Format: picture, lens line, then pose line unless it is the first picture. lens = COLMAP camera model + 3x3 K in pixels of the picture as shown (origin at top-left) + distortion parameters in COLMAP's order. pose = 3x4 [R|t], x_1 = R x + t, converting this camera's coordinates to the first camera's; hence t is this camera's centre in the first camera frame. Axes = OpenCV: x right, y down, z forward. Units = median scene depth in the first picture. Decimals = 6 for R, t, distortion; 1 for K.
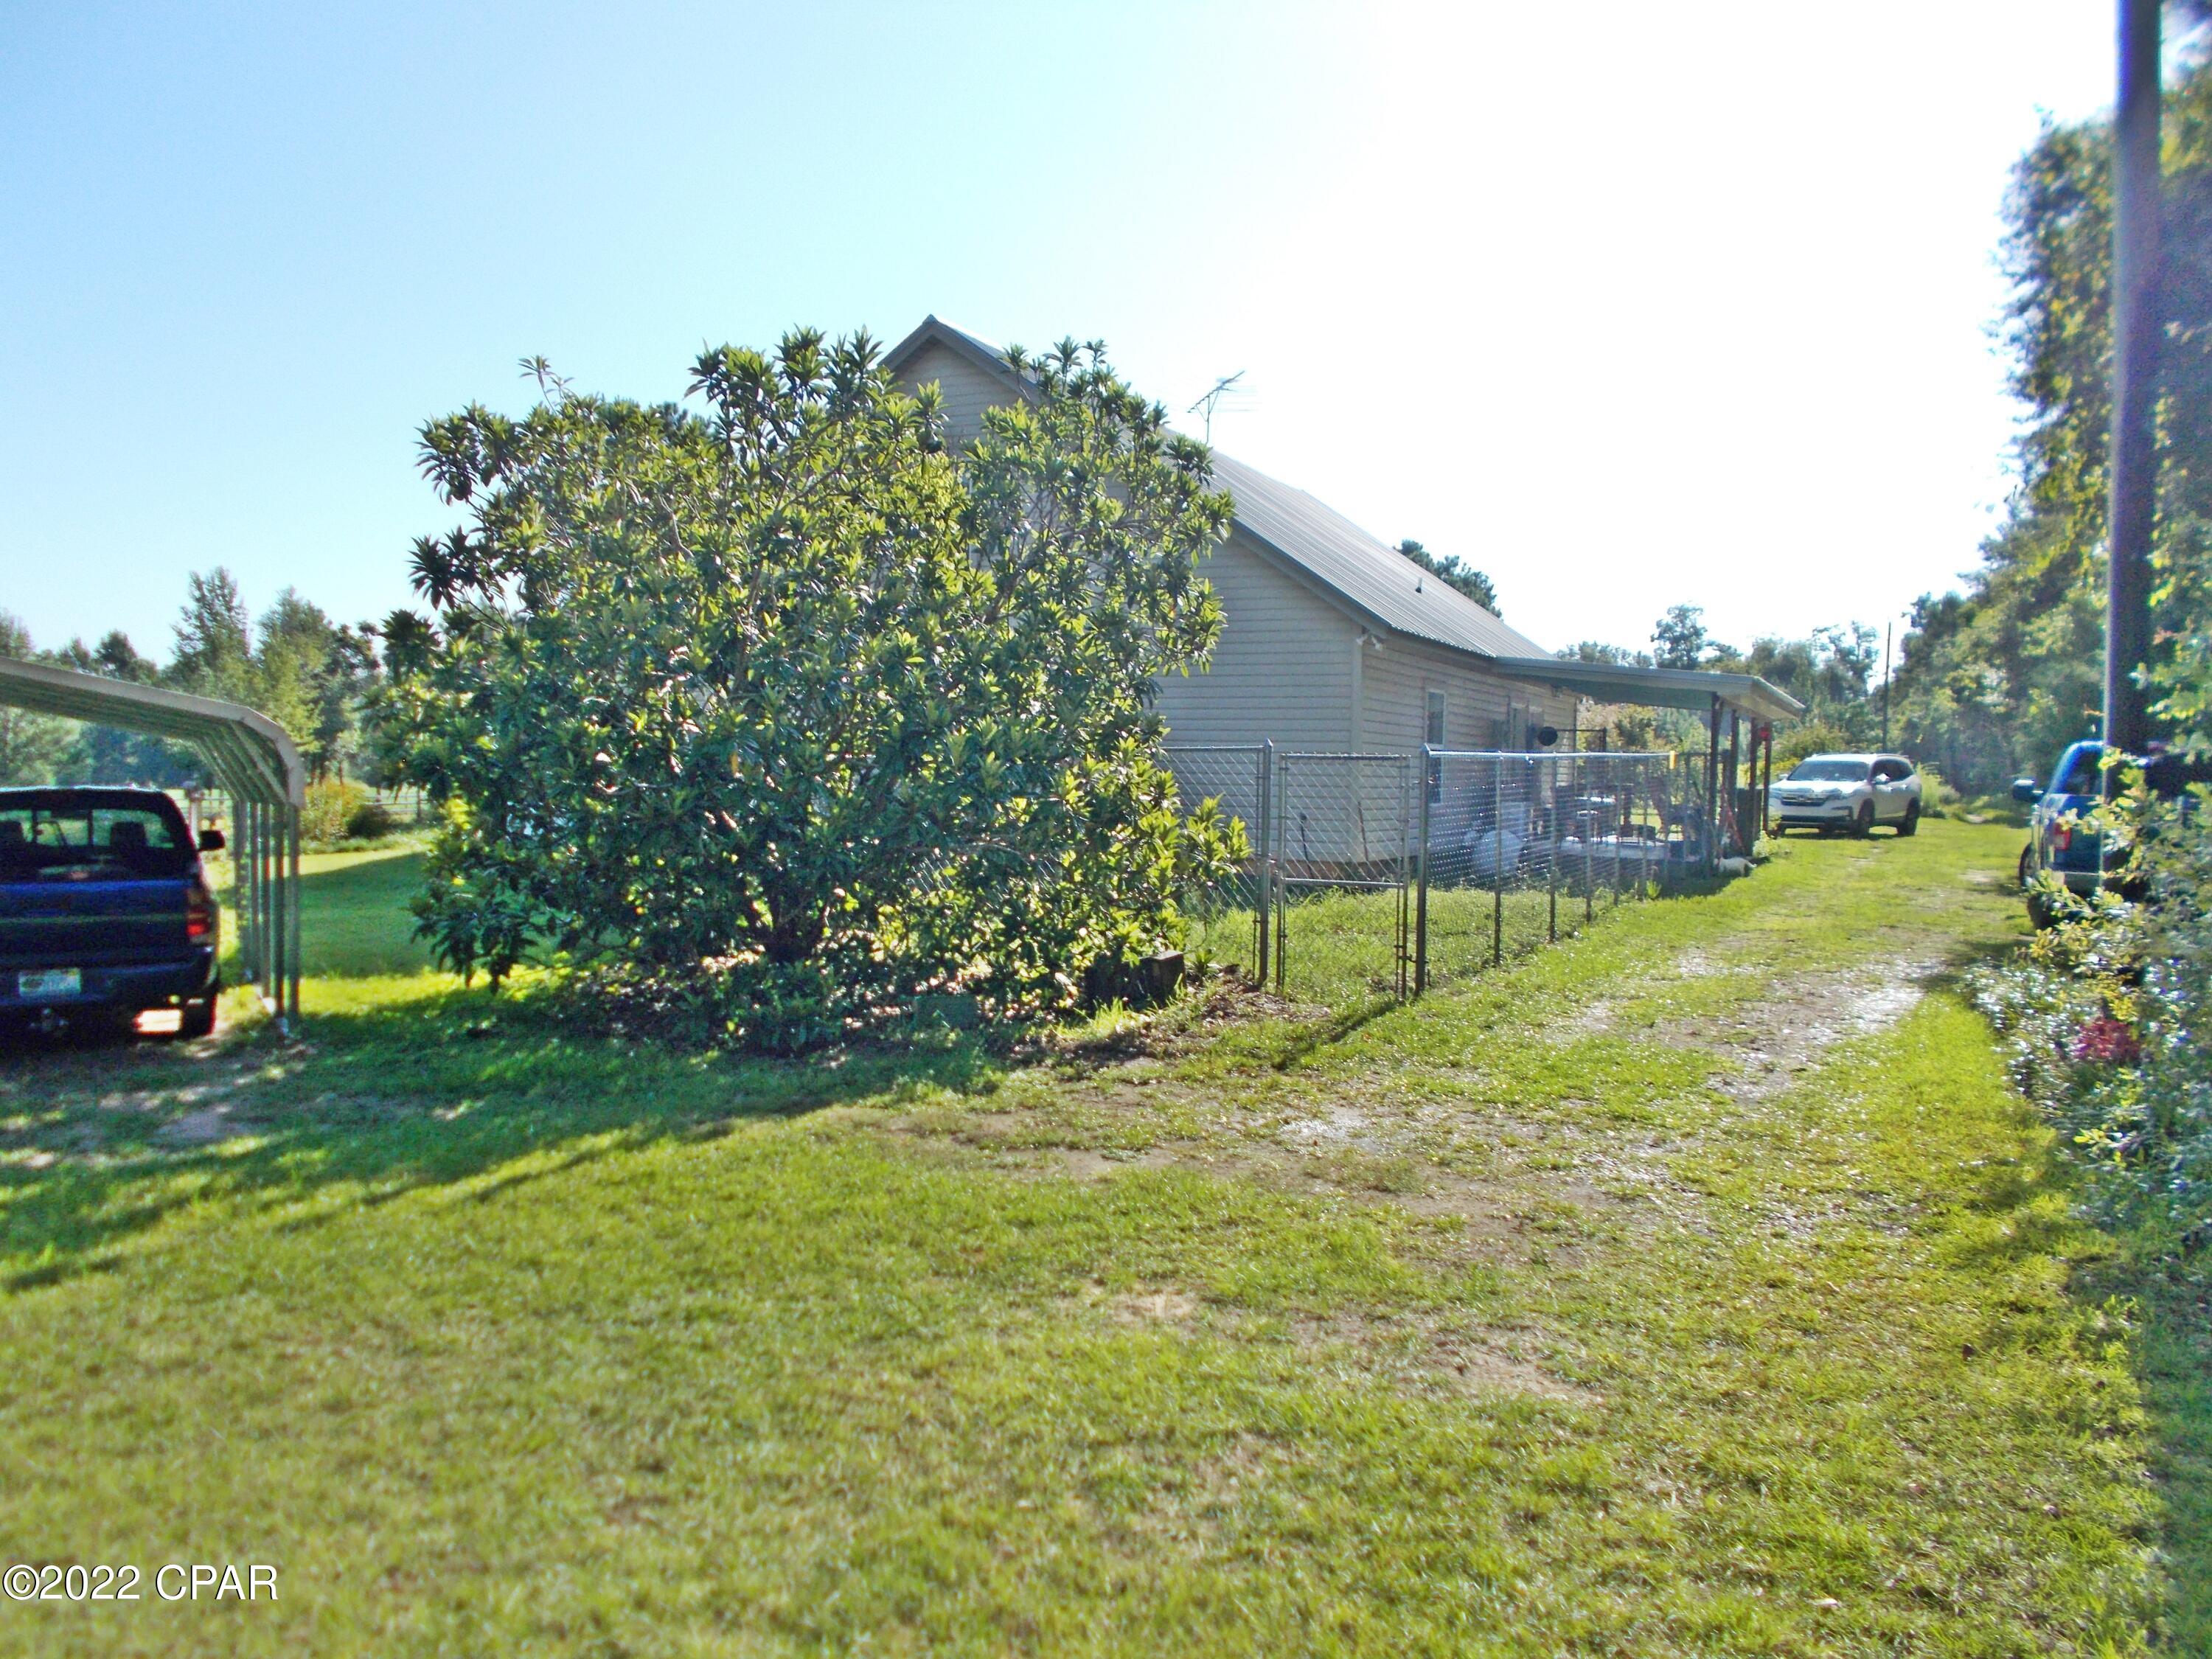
lens RADIAL K [[1648.1, 0, 1106.0], [0, 1648.1, 829.5], [0, 0, 1]] dist [0.064337, -0.083671]
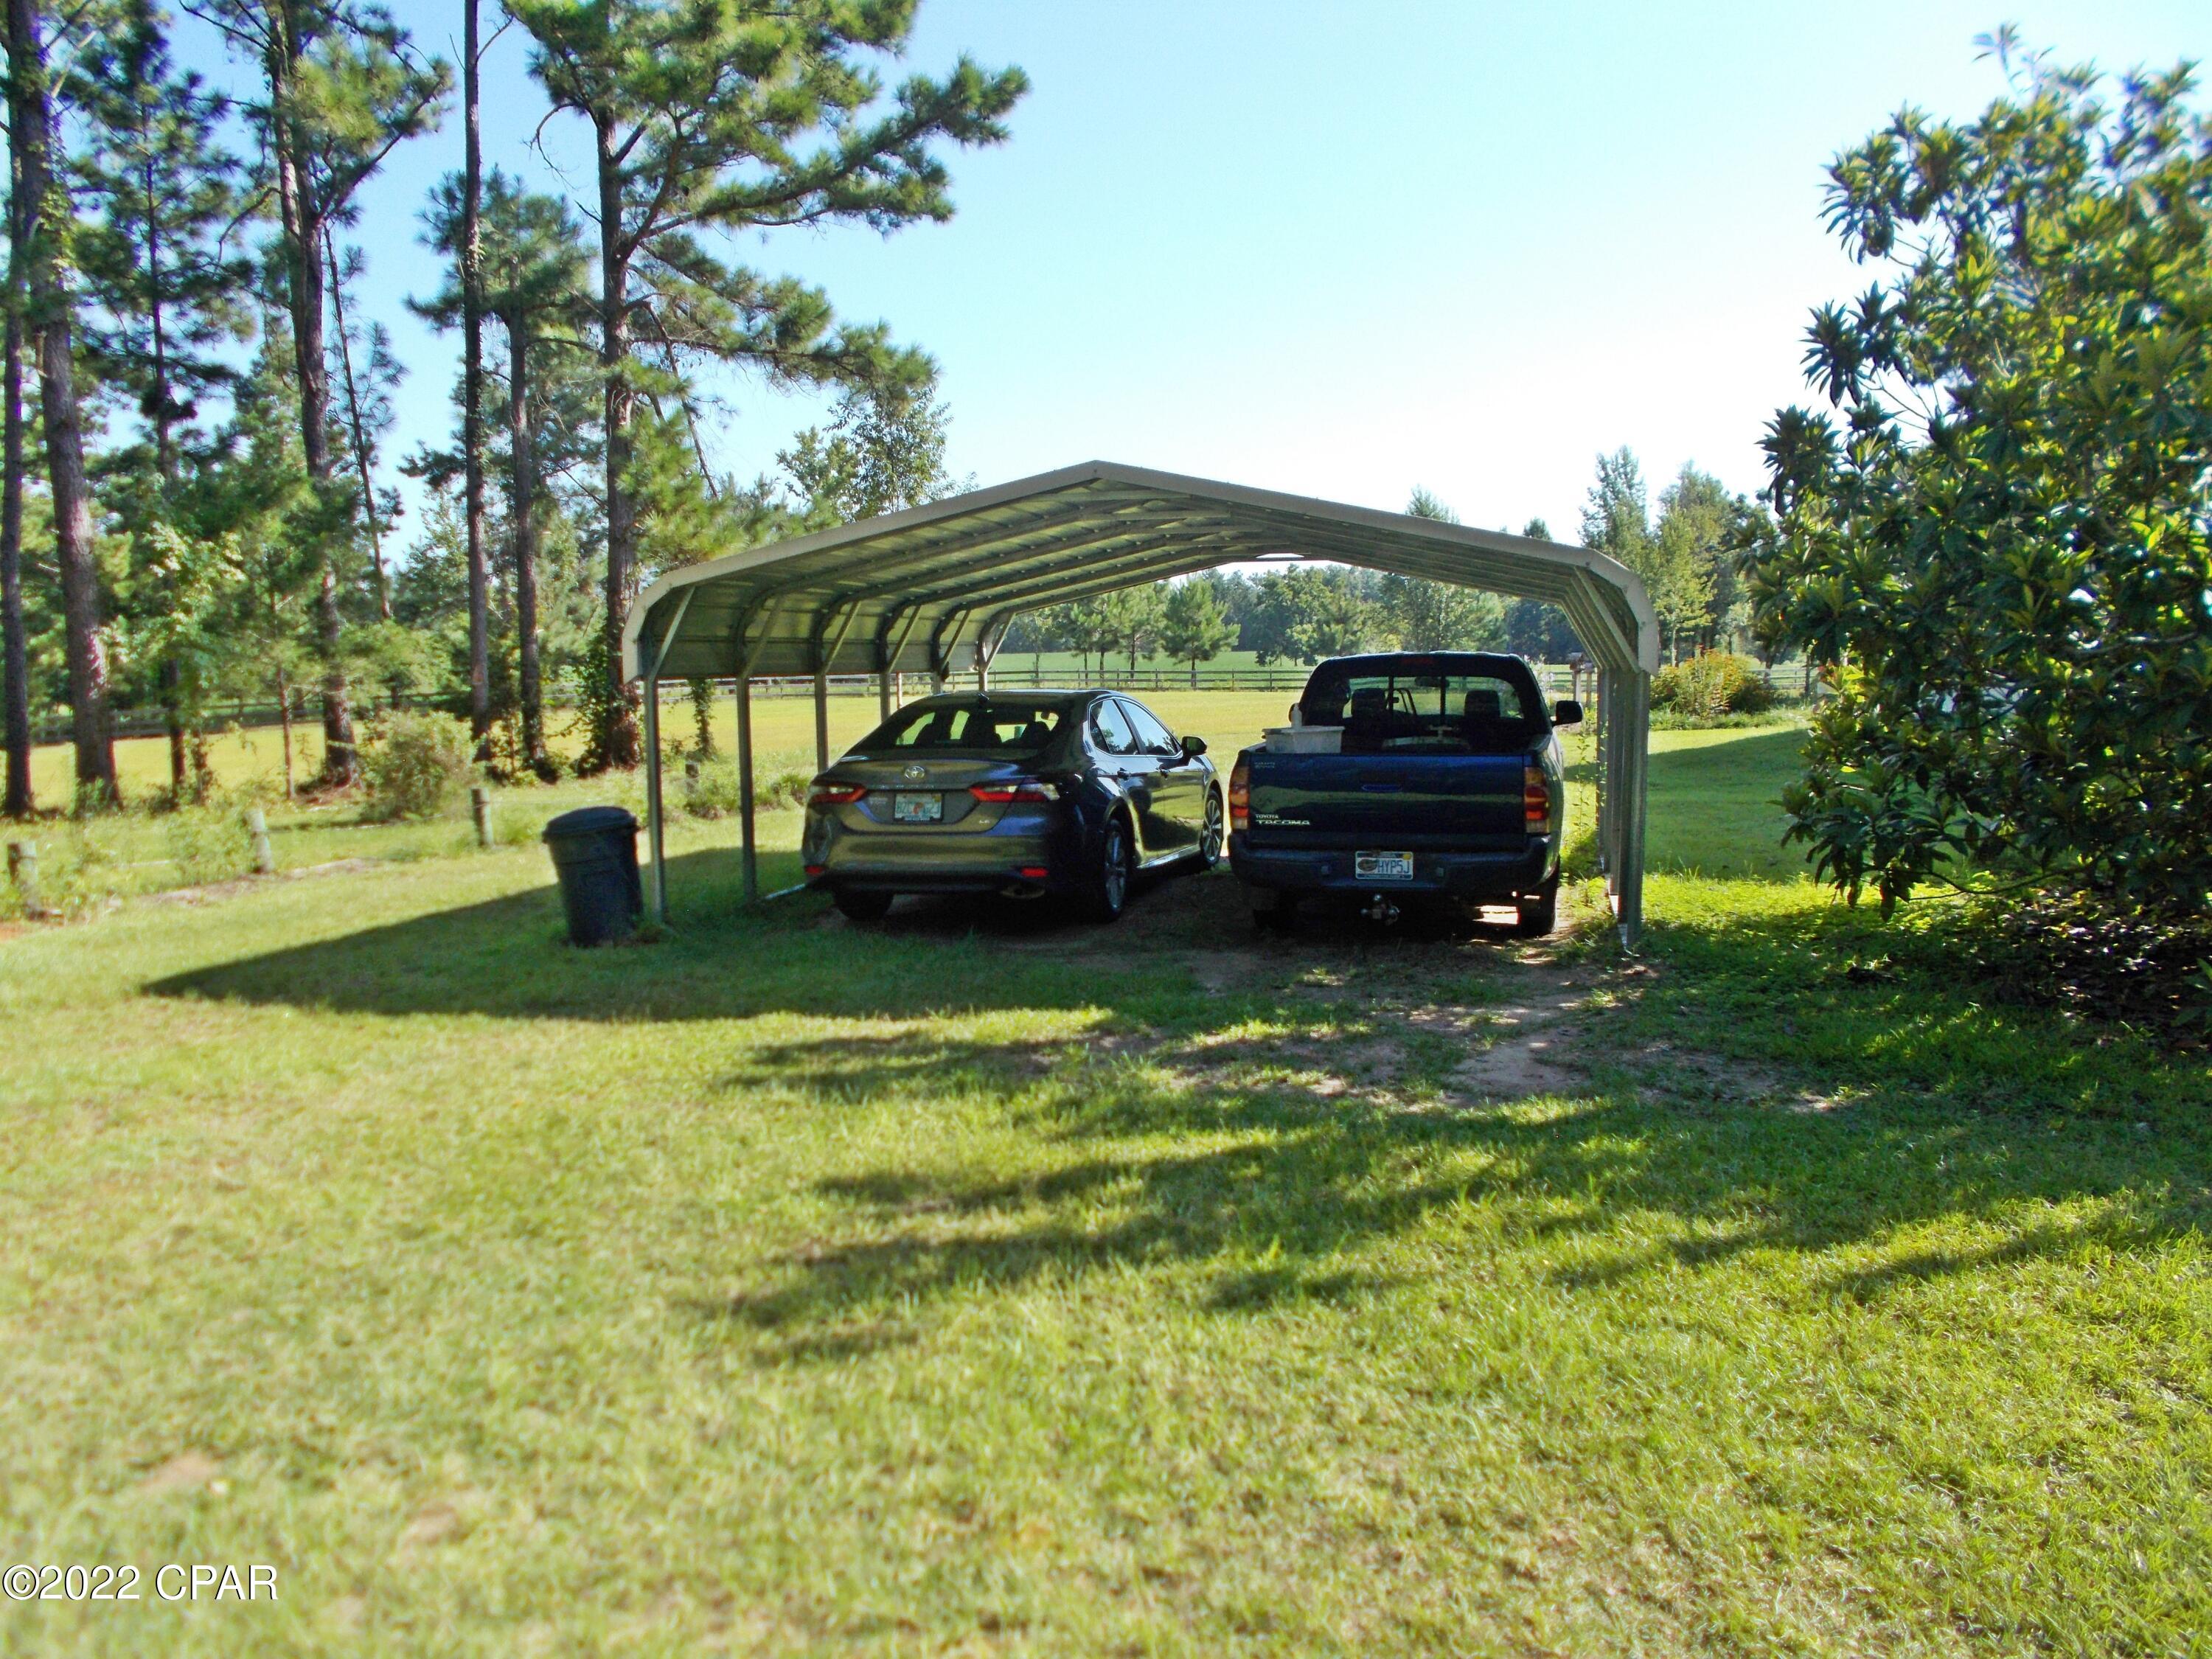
lens RADIAL K [[1526.2, 0, 1106.0], [0, 1526.2, 829.5], [0, 0, 1]] dist [-0.003649, -0.010311]
pose [[0.679706, 0.070437, -0.730095, -0.111304], [-0.011060, 0.996249, 0.085817, 0.001634], [0.733401, -0.050256, 0.677936, 0.282518]]
